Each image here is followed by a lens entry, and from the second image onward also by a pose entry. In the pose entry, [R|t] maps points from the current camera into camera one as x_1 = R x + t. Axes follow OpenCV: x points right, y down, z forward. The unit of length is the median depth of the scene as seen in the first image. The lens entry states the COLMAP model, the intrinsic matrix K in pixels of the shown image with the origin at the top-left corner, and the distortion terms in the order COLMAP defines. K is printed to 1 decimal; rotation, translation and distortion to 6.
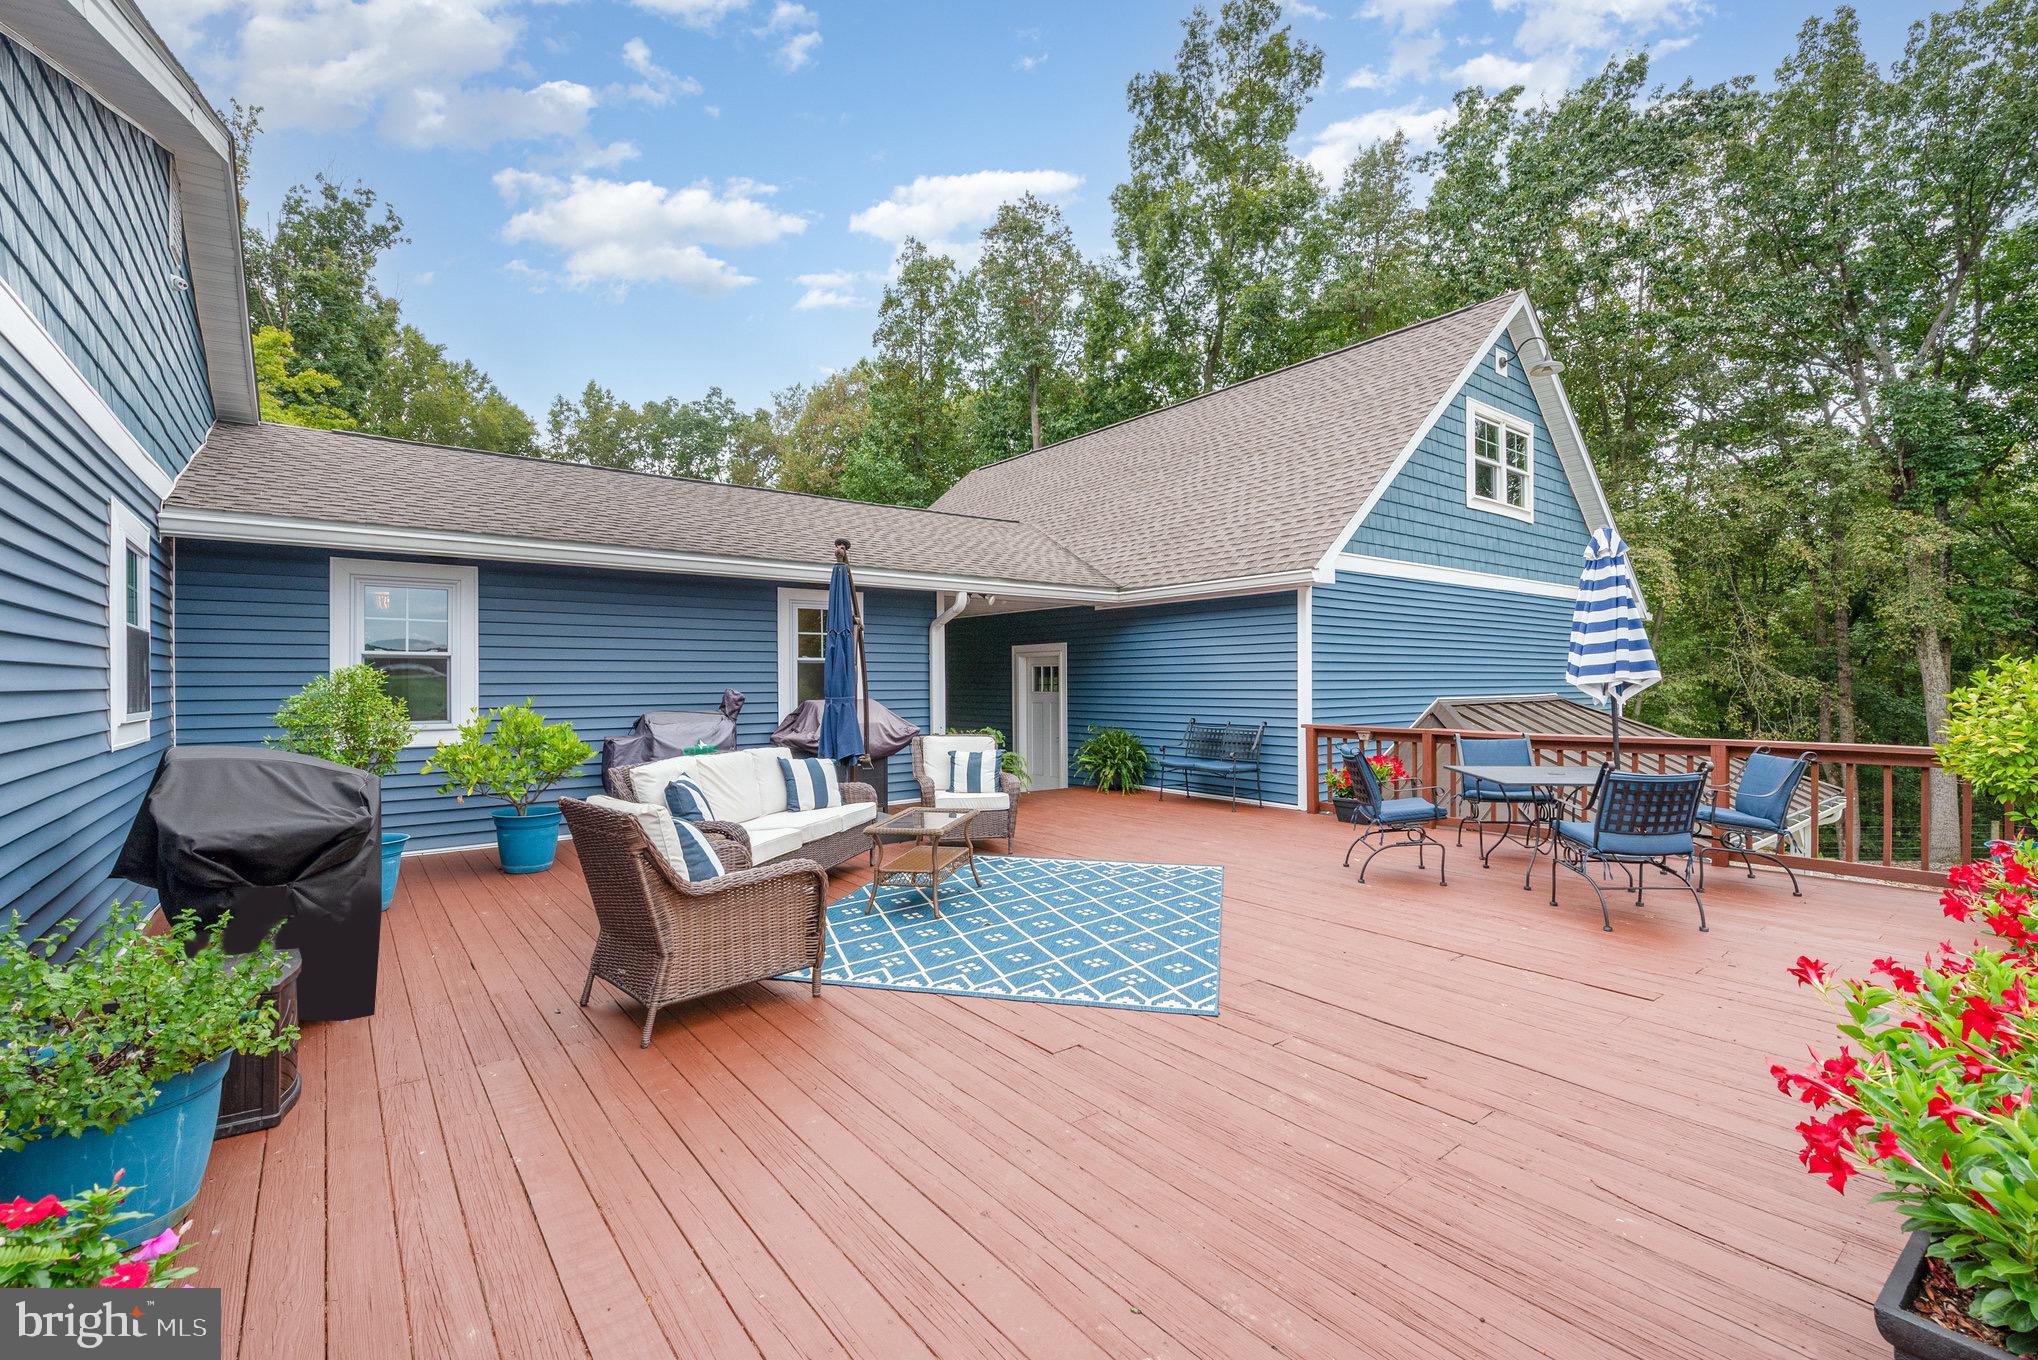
lens RADIAL K [[895.6, 0, 1019.0], [0, 895.6, 680.0], [0, 0, 1]] dist [-0.001139, 0.000133]
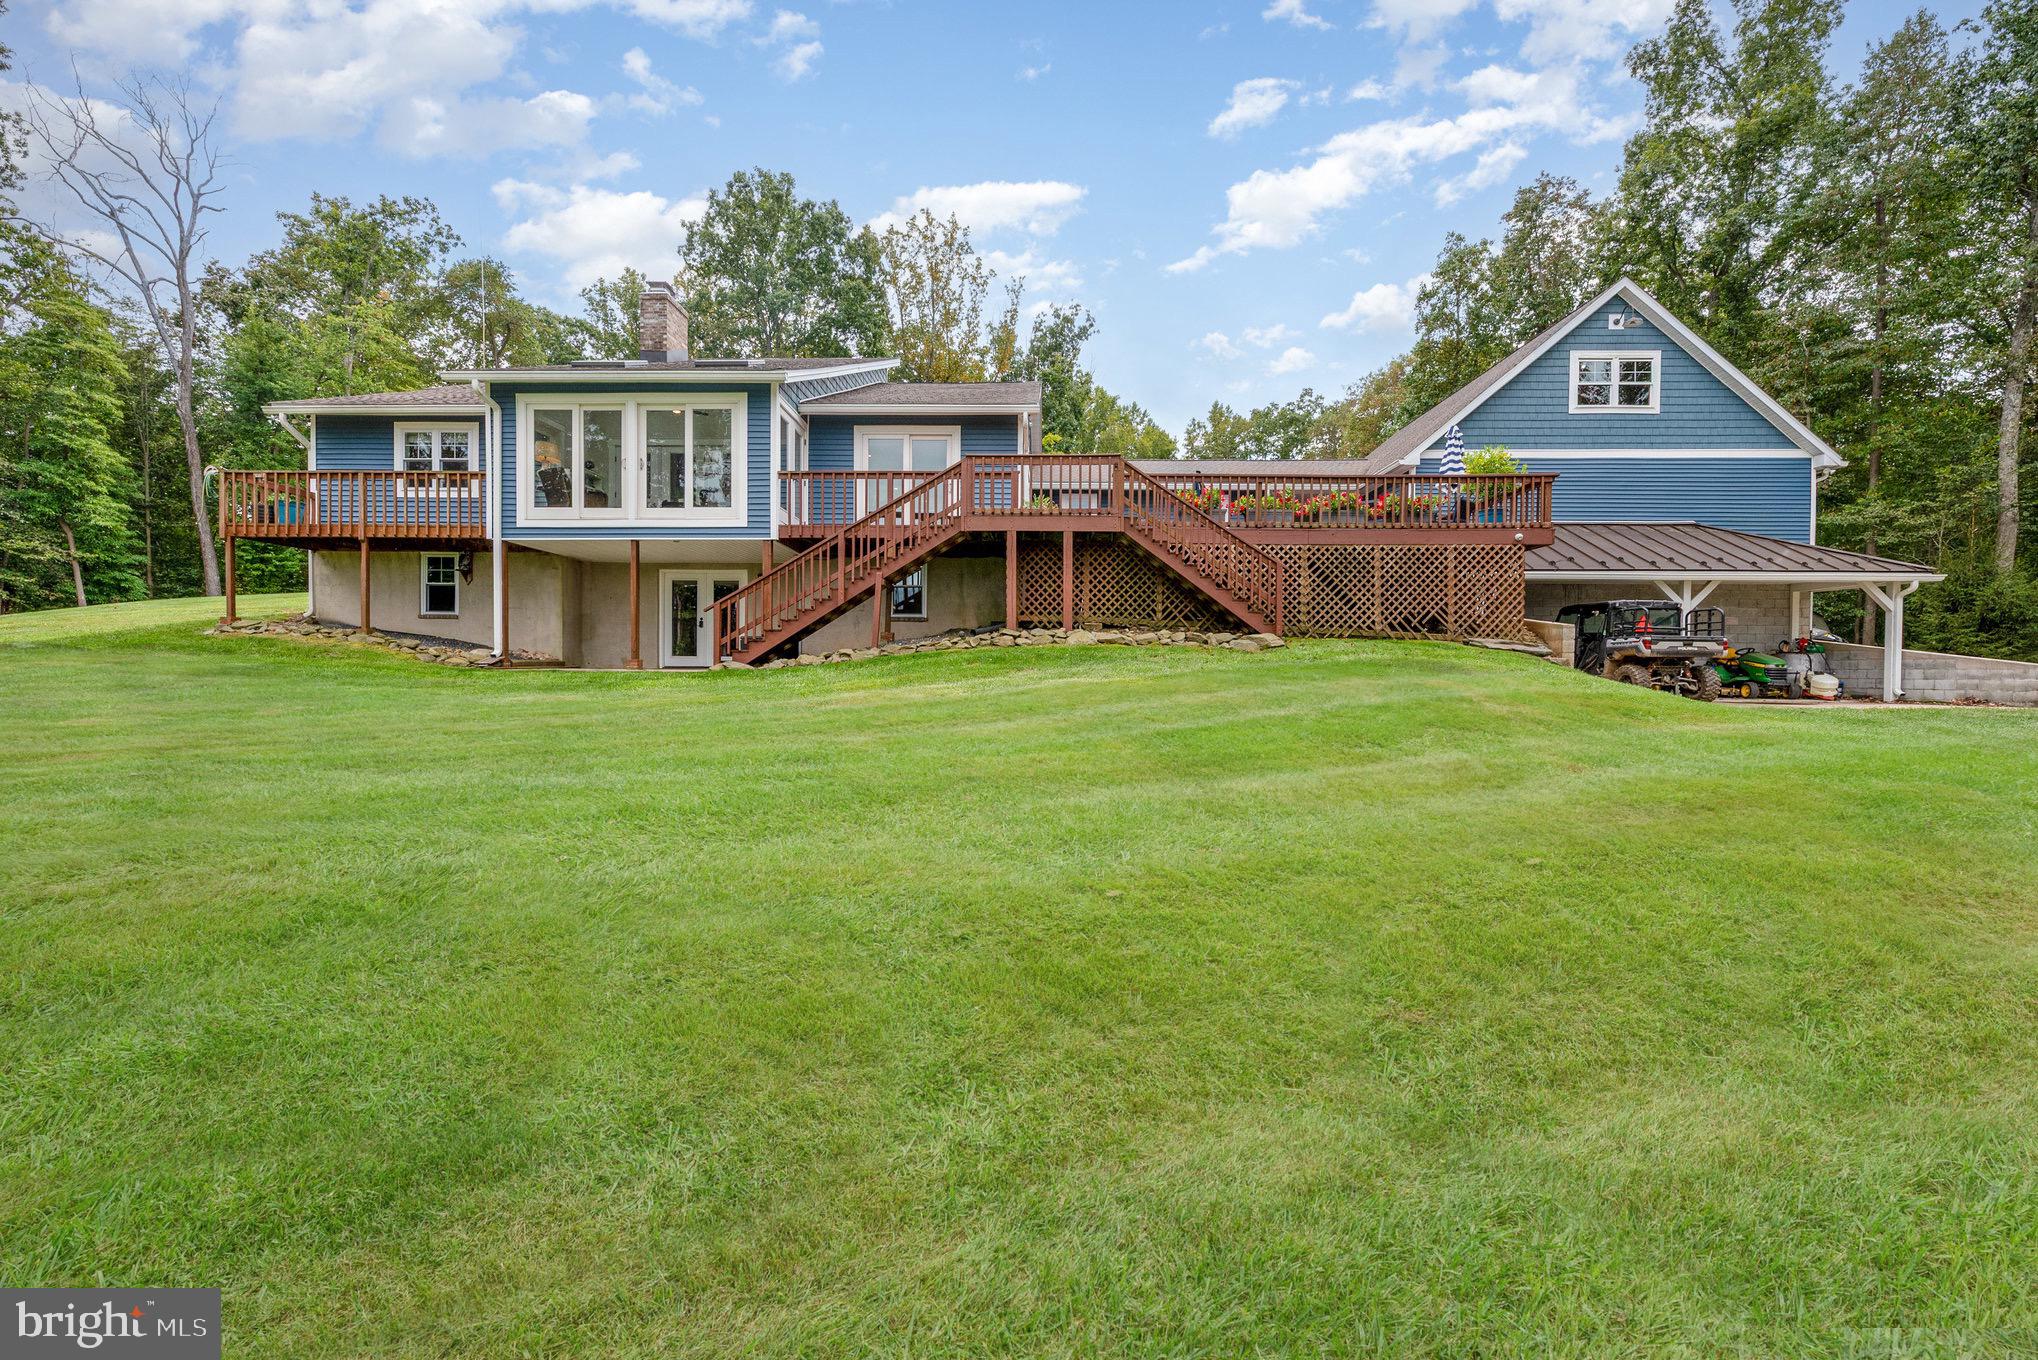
lens RADIAL K [[915.2, 0, 1022.4], [0, 915.2, 701.2], [0, 0, 1]] dist [0.000084, 0.000361]
pose [[0.772879, 0.023803, -0.634106, 0.233392], [-0.006728, 0.999547, 0.029320, 0.093977], [0.634517, -0.018395, 0.772690, -0.311957]]
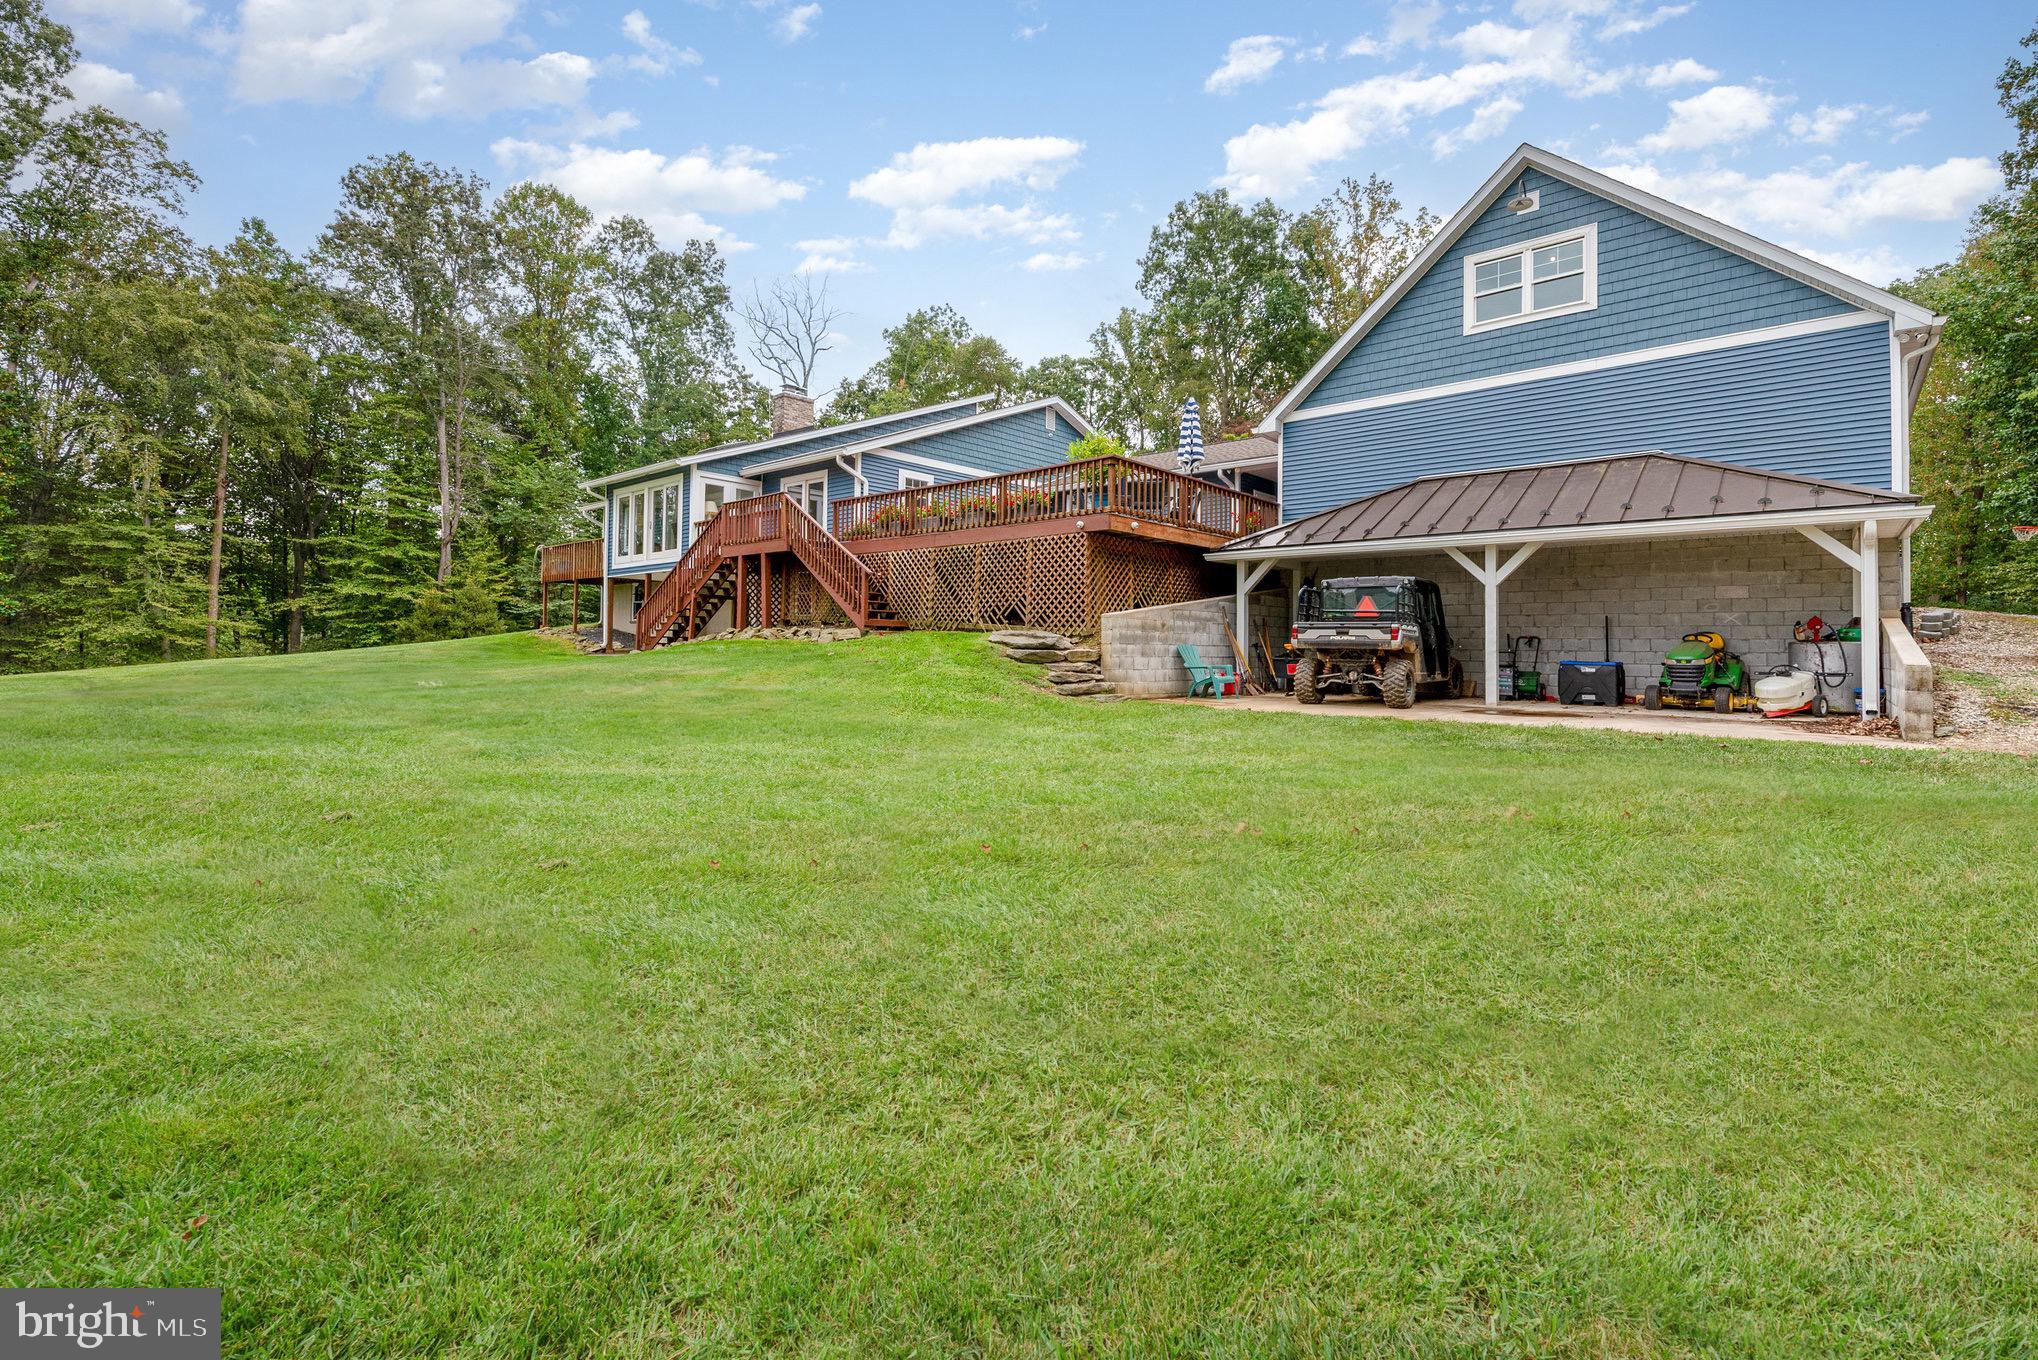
lens RADIAL K [[926.6, 0, 1022.8], [0, 926.6, 652.4], [0, 0, 1]] dist [0.000414, 0.000028]
pose [[0.169729, 0.004418, -0.985481, 0.510742], [-0.014462, 0.999893, 0.001992, 0.086578], [0.985385, 0.013914, 0.169775, 0.025807]]
